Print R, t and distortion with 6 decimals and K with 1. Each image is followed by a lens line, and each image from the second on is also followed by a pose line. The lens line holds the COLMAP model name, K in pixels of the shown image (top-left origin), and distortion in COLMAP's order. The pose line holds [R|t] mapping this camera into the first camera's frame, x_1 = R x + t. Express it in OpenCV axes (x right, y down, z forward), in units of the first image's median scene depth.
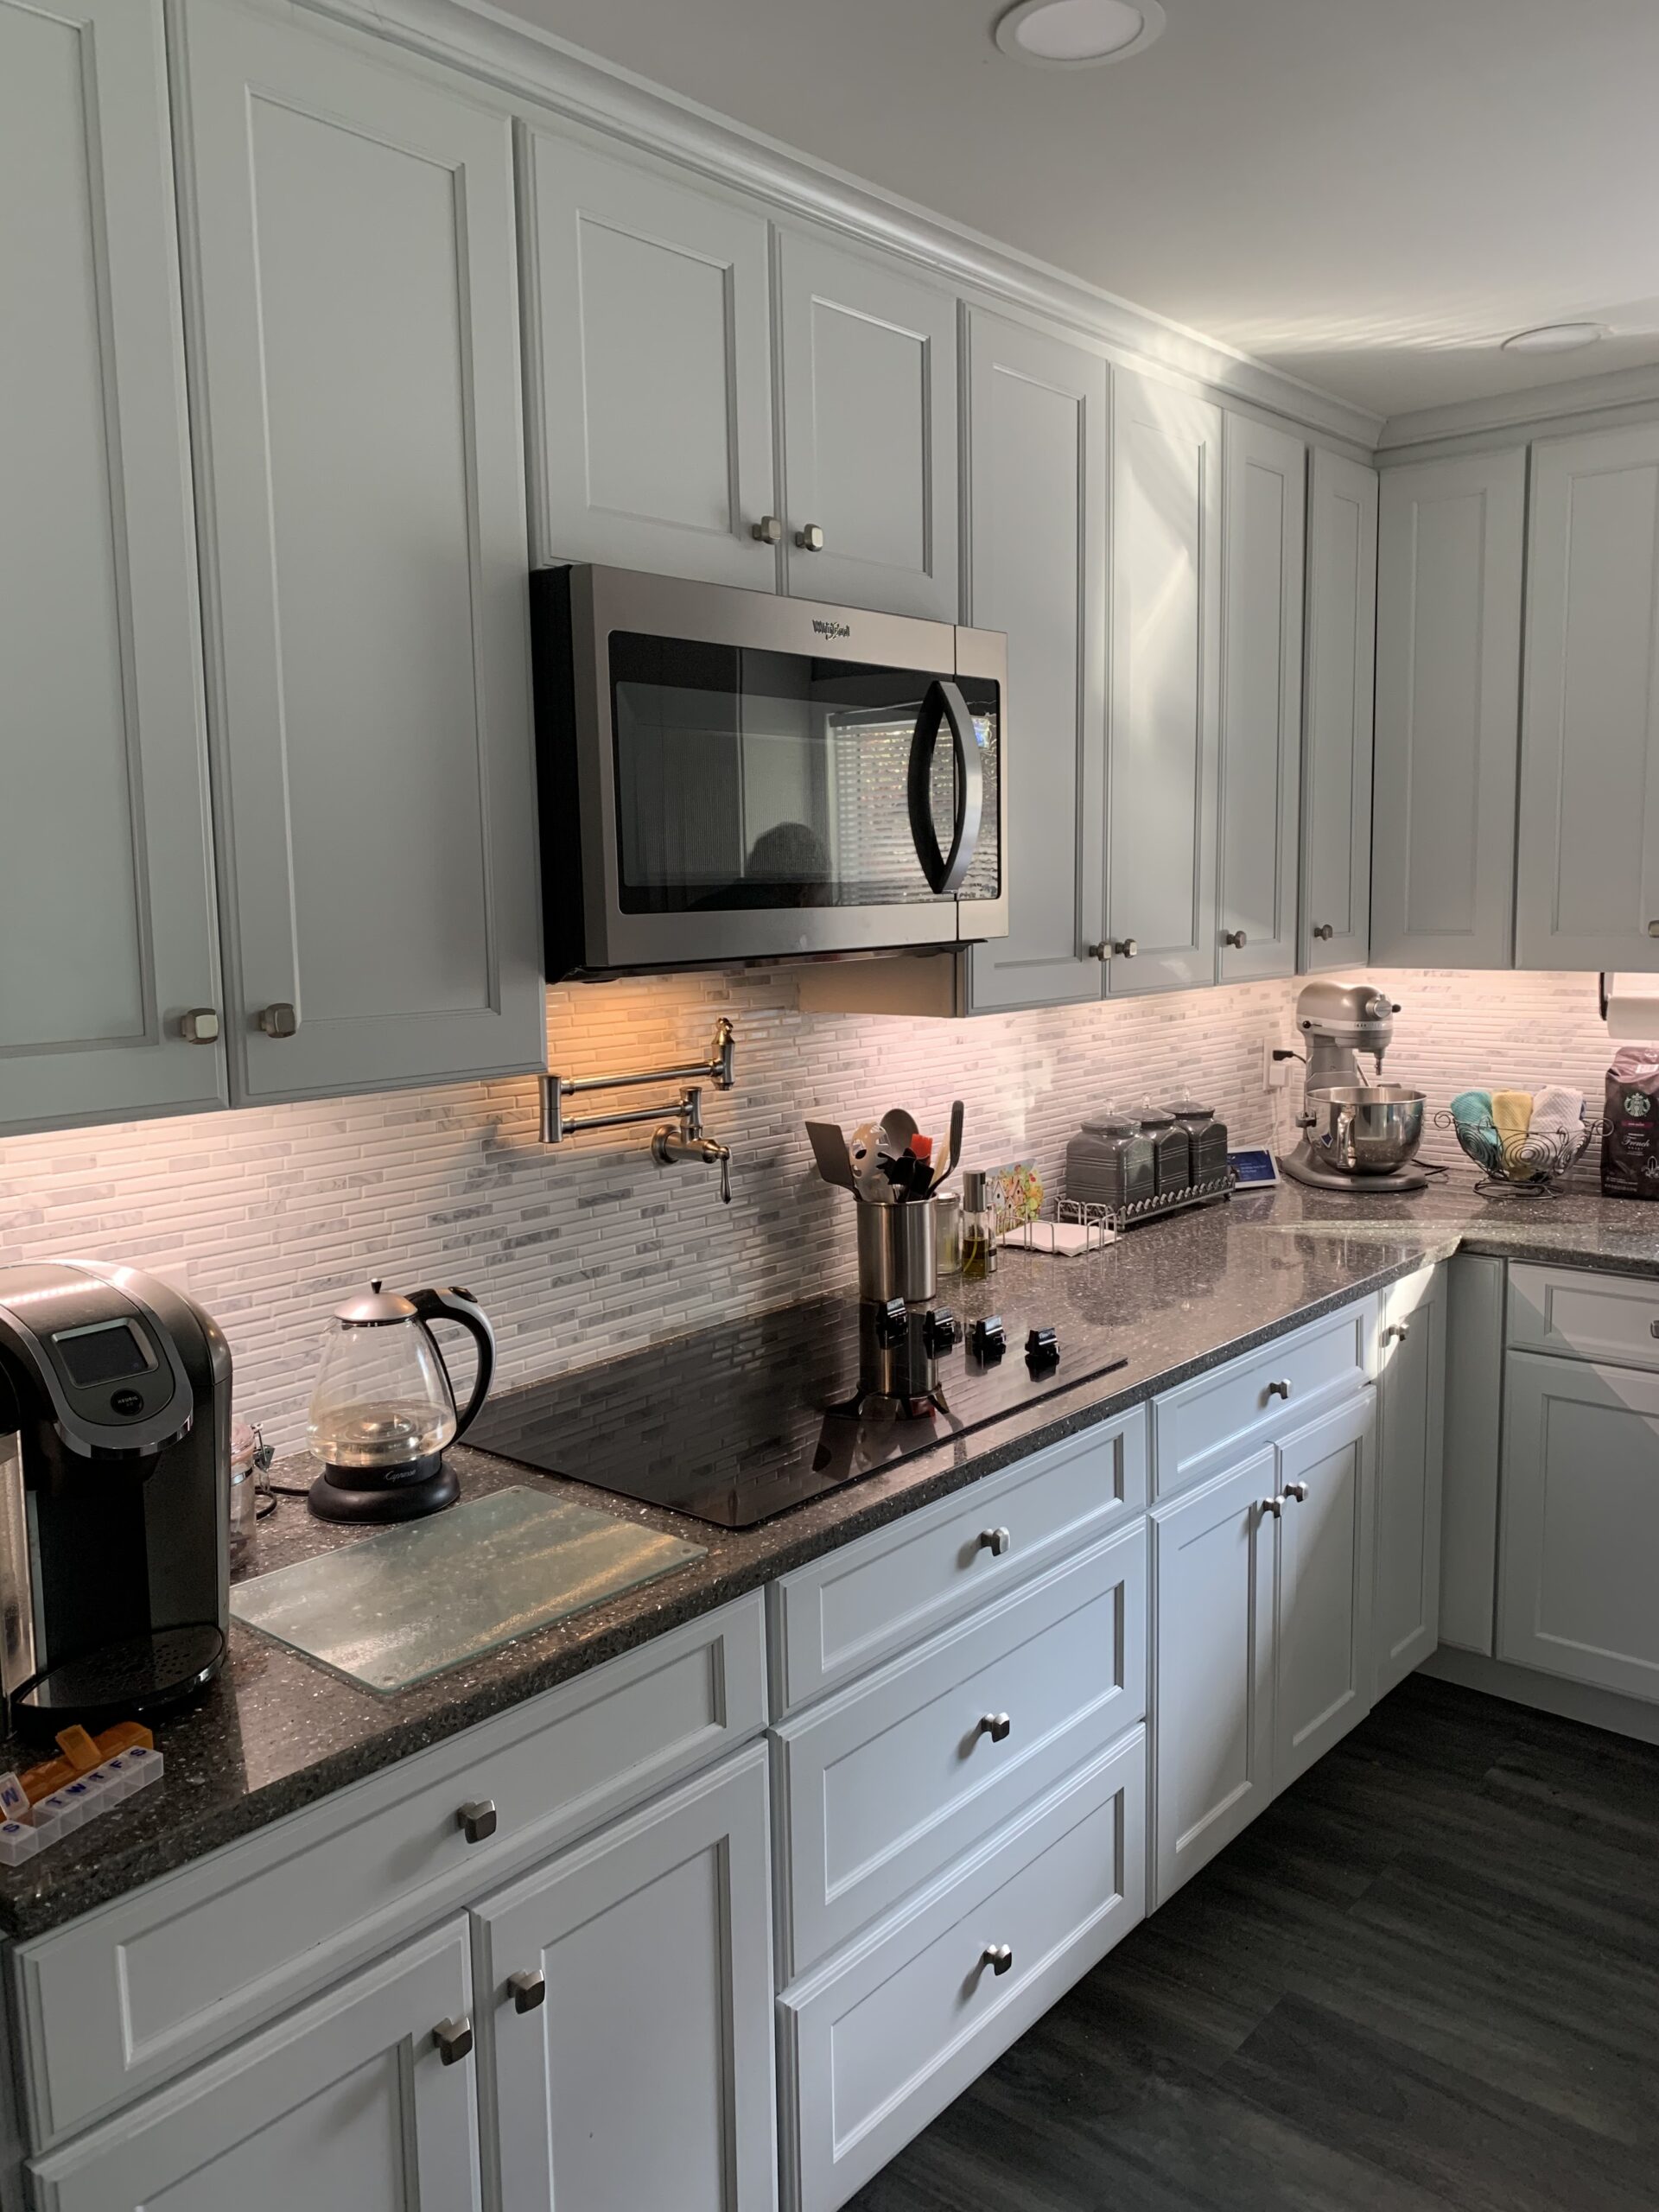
lens RADIAL K [[1674.6, 0, 829.5], [0, 1674.6, 1106.0], [0, 0, 1]] dist [0.100324, -0.179167]
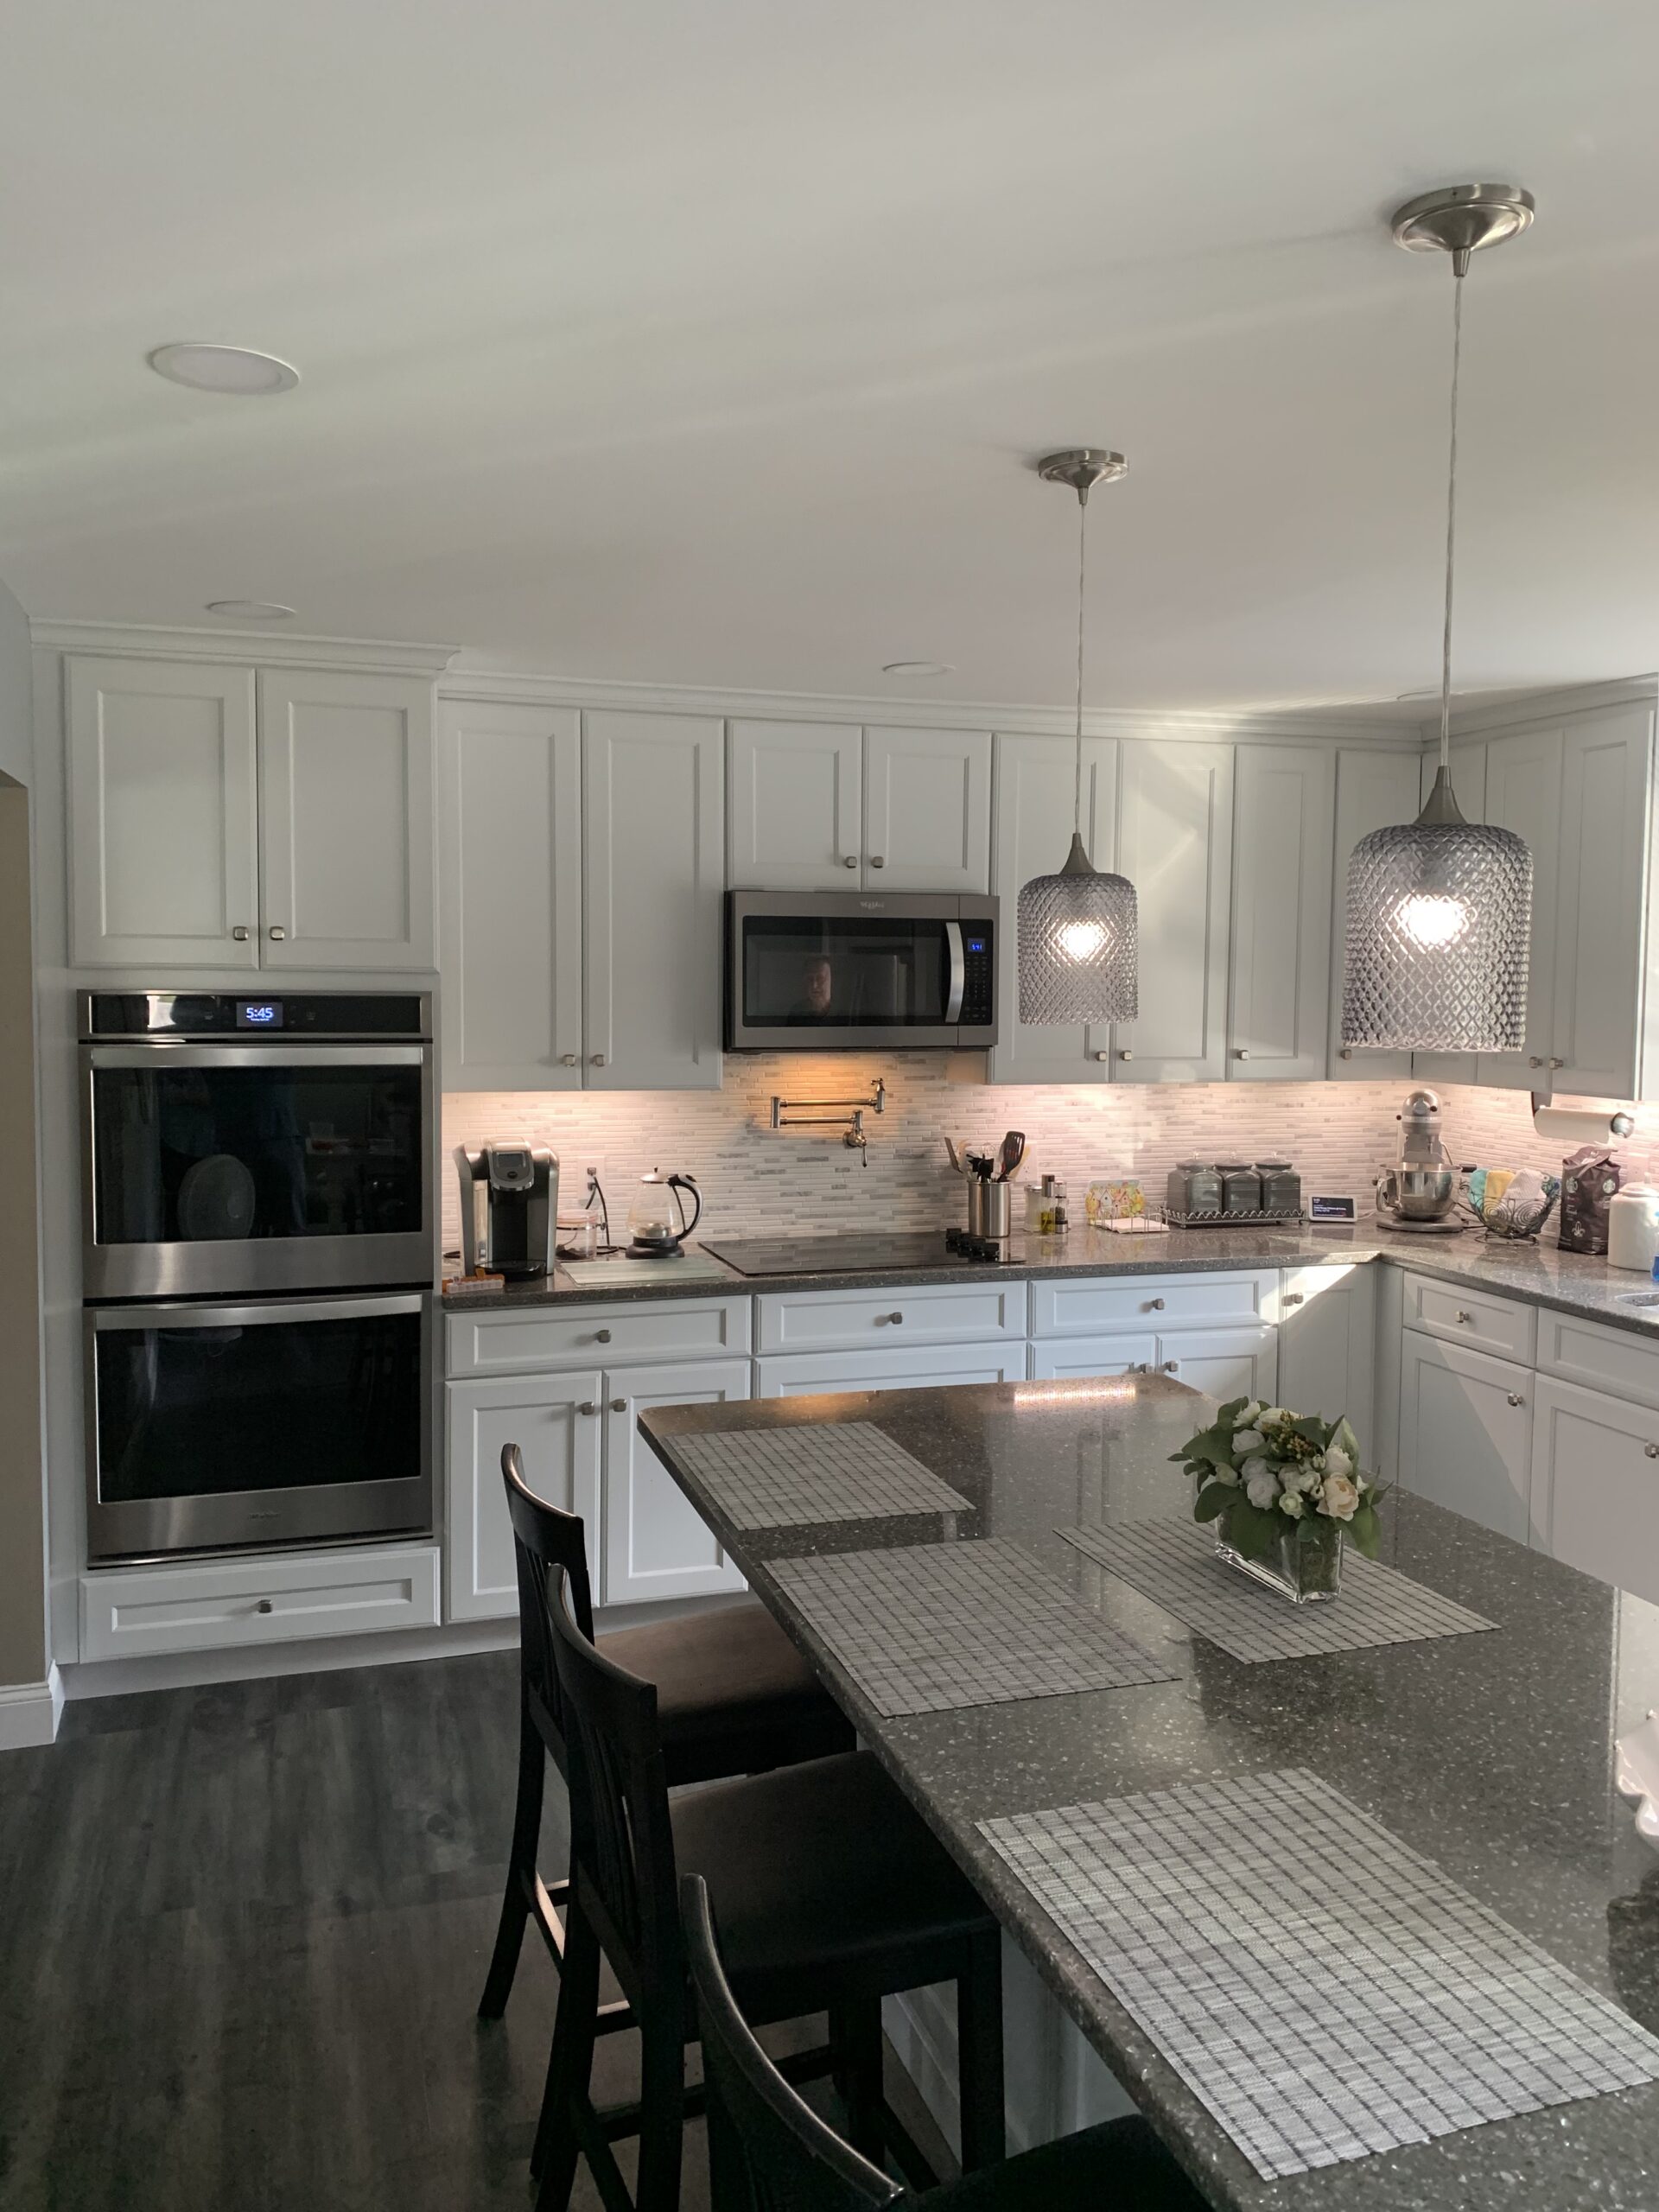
lens RADIAL K [[1674.6, 0, 829.5], [0, 1674.6, 1106.0], [0, 0, 1]] dist [0.100324, -0.179167]
pose [[0.843768, 0.065122, -0.532742, 0.921119], [-0.093821, 0.995224, -0.026942, 0.039509], [0.528443, 0.072715, 0.845849, -0.714435]]
